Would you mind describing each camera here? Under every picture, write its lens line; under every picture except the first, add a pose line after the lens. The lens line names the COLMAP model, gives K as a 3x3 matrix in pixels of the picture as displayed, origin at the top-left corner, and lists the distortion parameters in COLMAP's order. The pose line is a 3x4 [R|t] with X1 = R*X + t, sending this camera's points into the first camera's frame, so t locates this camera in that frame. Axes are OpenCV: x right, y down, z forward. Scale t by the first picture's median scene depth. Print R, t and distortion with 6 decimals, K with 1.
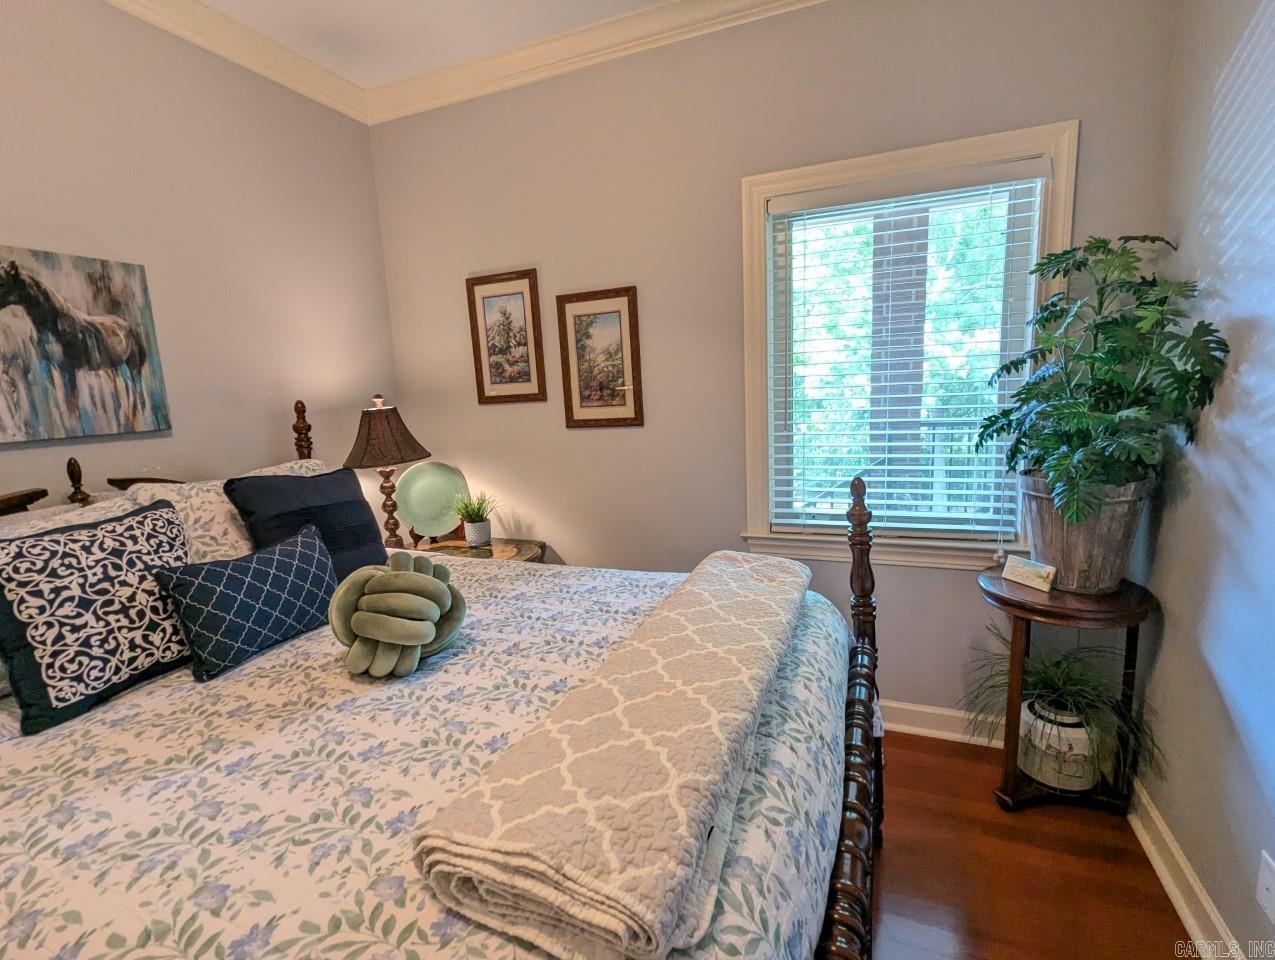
lens RADIAL K [[604.3, 0, 637.9], [0, 604.3, 482.8], [0, 0, 1]] dist [0.004574, -0.000167]
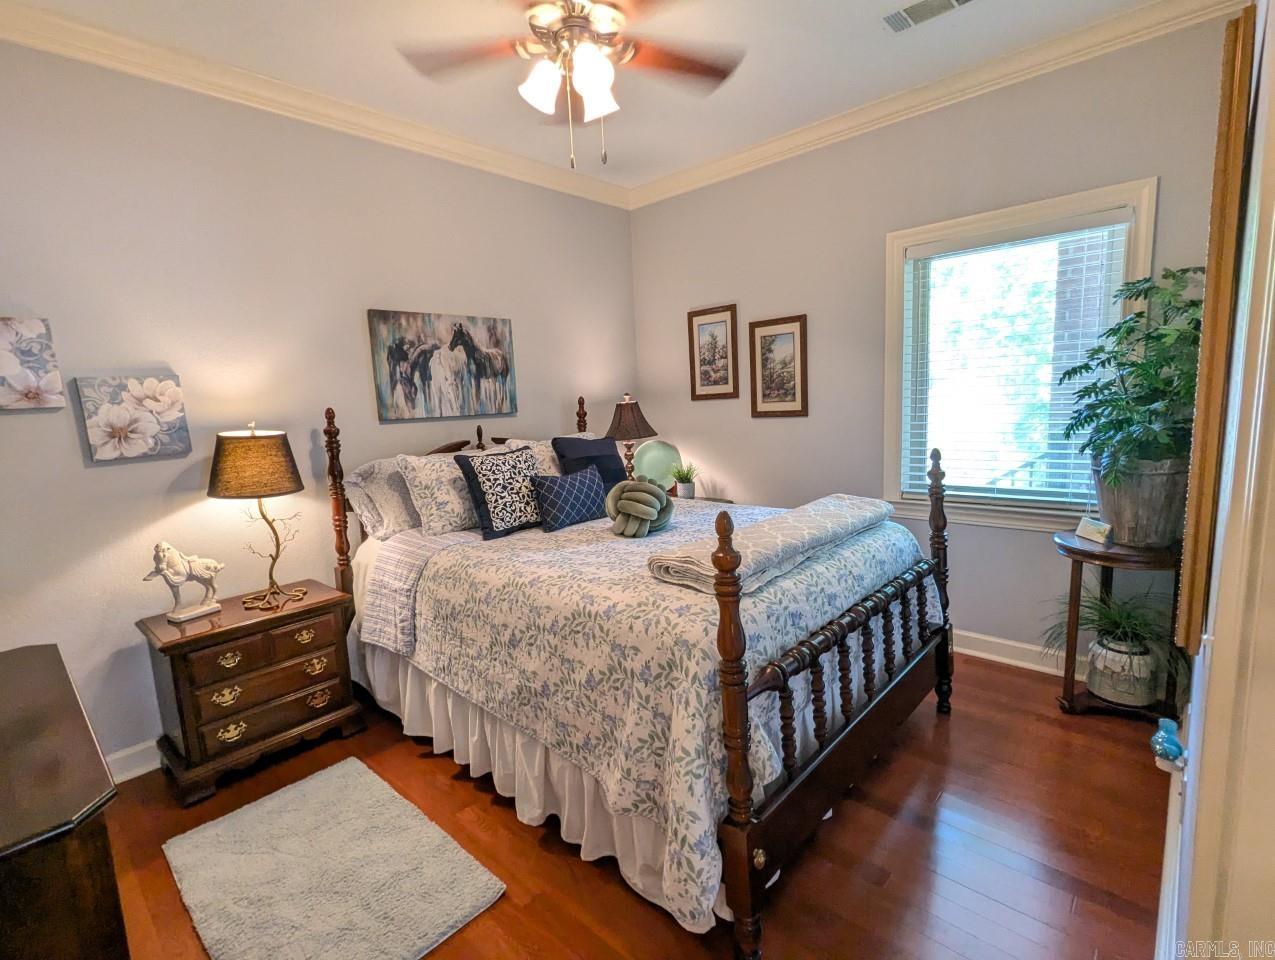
lens RADIAL K [[605.1, 0, 635.8], [0, 605.1, 483.5], [0, 0, 1]] dist [0.001727, -0.000794]
pose [[0.935942, 0.053237, -0.348108, 0.179202], [-0.054996, 0.998475, 0.004835, 0.098341], [0.347834, 0.014619, 0.937442, -0.561178]]
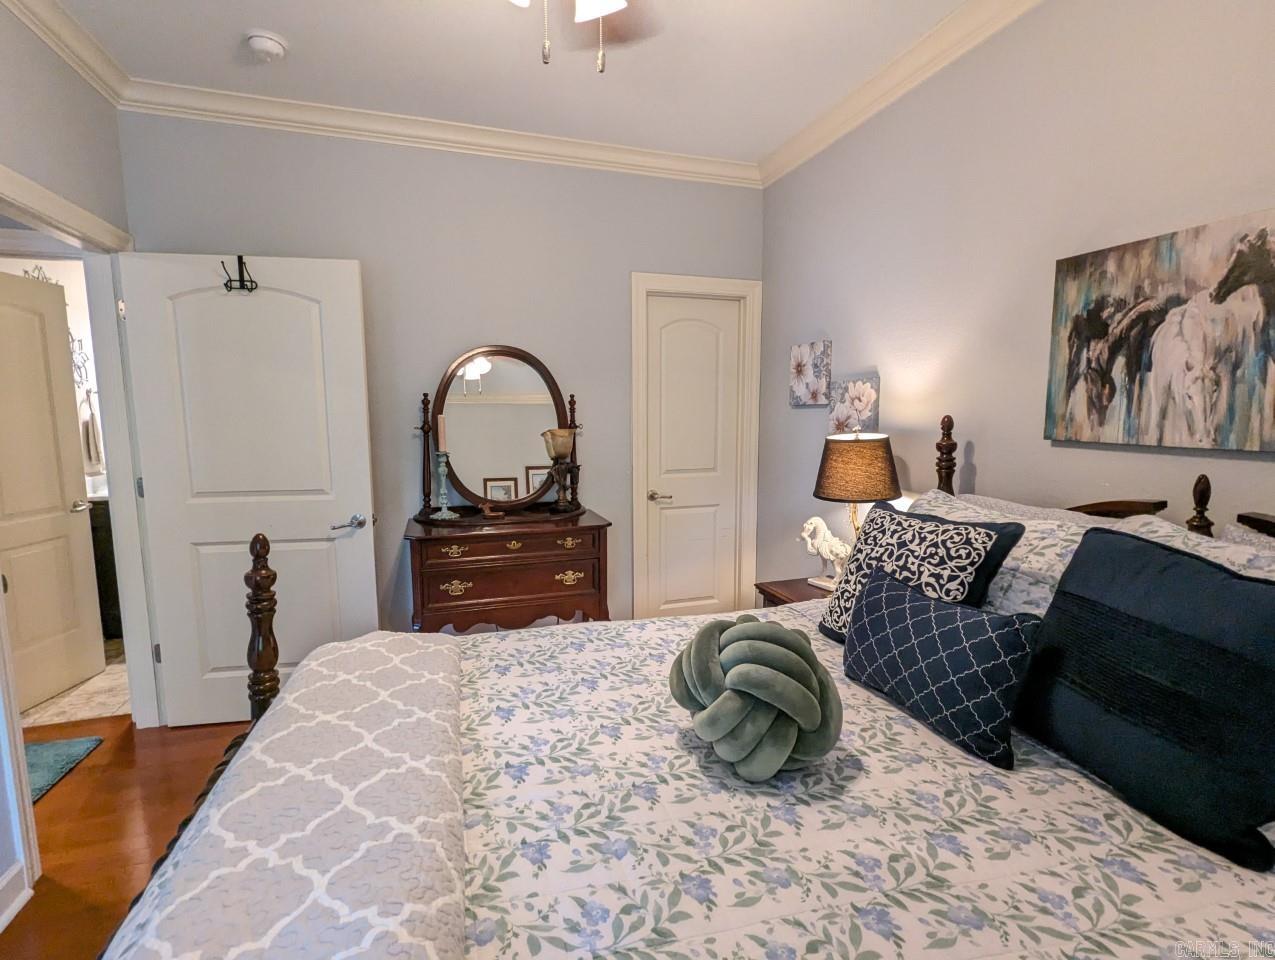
lens RADIAL K [[605.1, 0, 635.8], [0, 605.1, 483.5], [0, 0, 1]] dist [0.001727, -0.000794]
pose [[-0.764516, 0.125377, -0.632294, 0.142935], [-0.070863, 0.958610, 0.275763, -0.187451], [0.640698, 0.255632, -0.723988, 1.042925]]
